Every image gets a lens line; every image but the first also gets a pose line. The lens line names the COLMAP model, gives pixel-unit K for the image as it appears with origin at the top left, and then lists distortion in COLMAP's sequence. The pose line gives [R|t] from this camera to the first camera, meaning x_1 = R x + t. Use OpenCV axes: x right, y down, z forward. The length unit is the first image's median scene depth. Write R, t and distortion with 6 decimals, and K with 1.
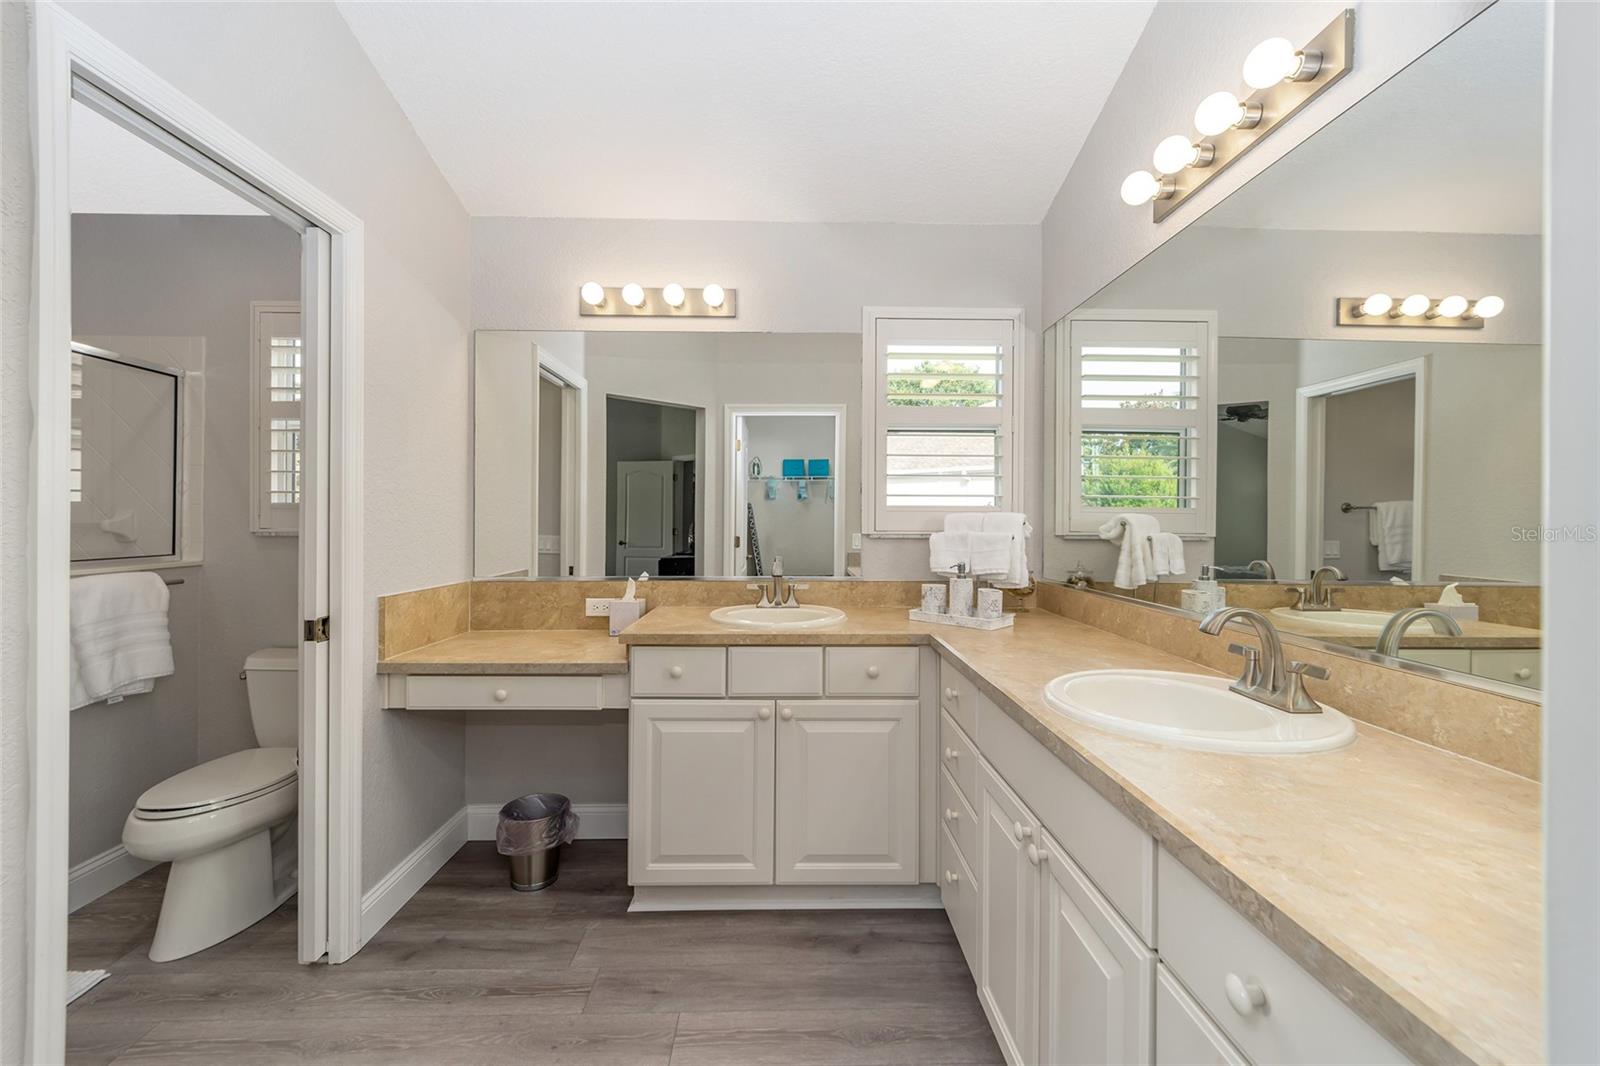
lens RADIAL K [[645.6, 0, 798.7], [0, 645.6, 523.5], [0, 0, 1]] dist [-0.000692, -0.000098]
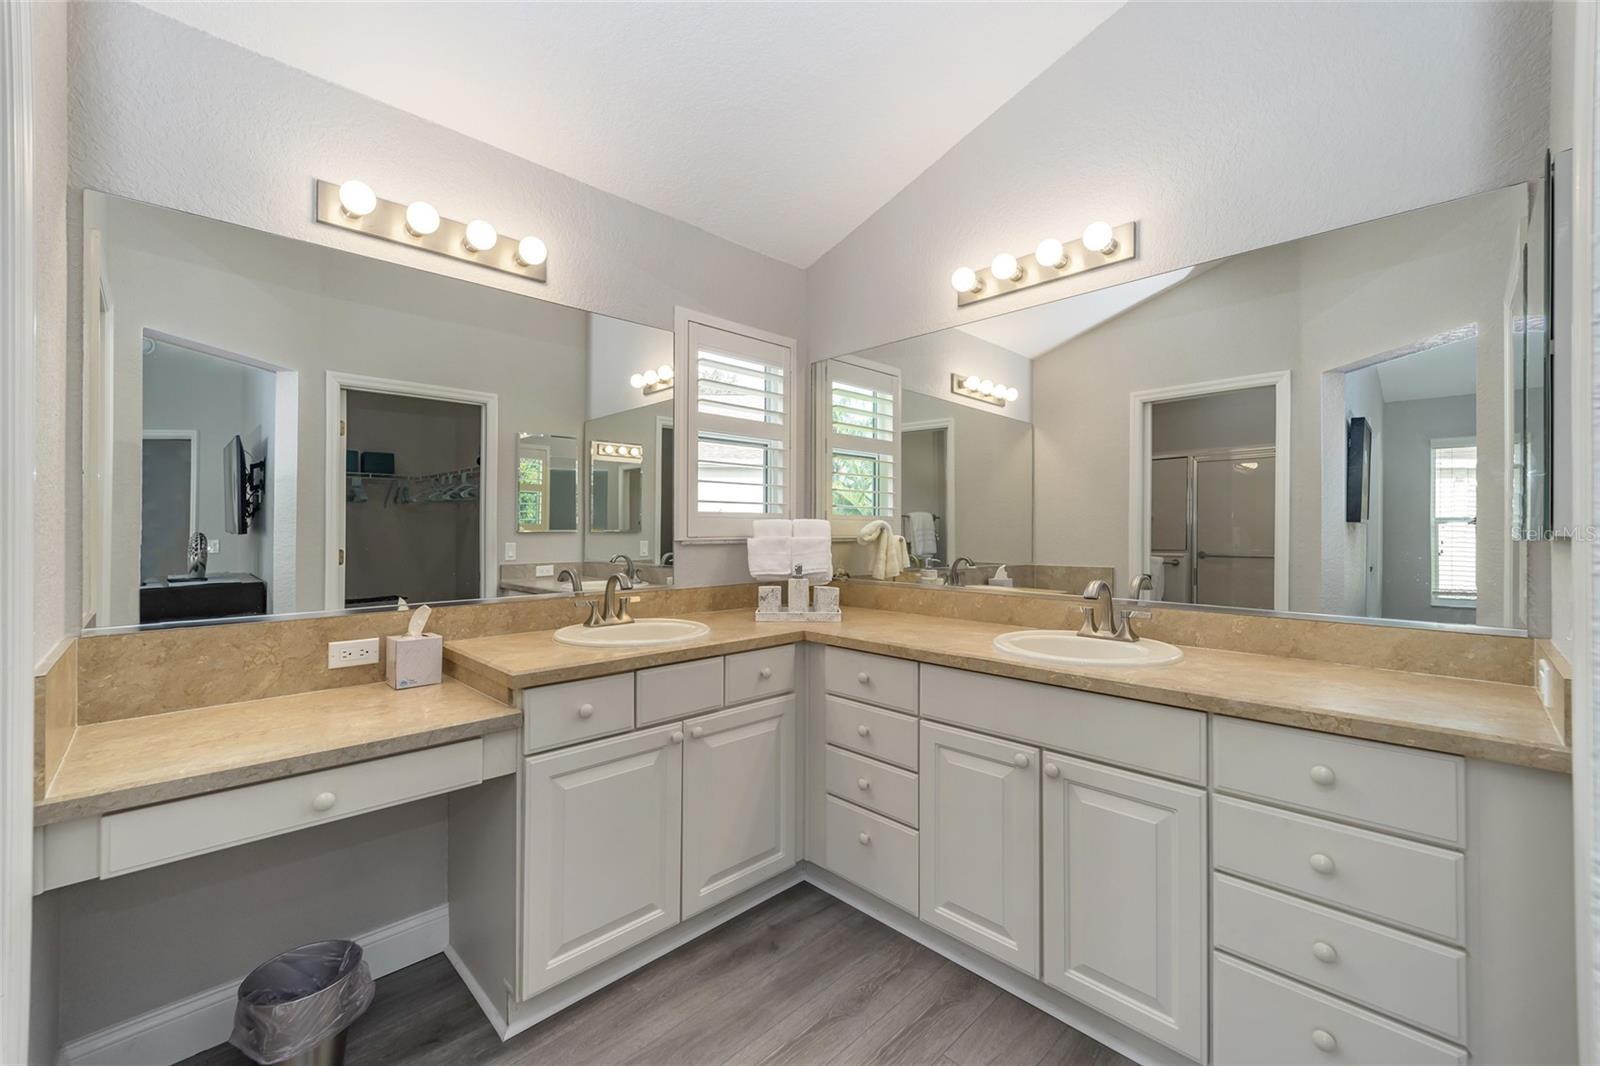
lens RADIAL K [[651.0, 0, 799.0], [0, 651.0, 528.0], [0, 0, 1]] dist [0.000430, -0.000147]
pose [[0.730433, -0.004543, 0.682969, -0.544643], [0.006534, 0.999979, -0.000336, -0.001284], [-0.682953, 0.004708, 0.730447, 0.203064]]
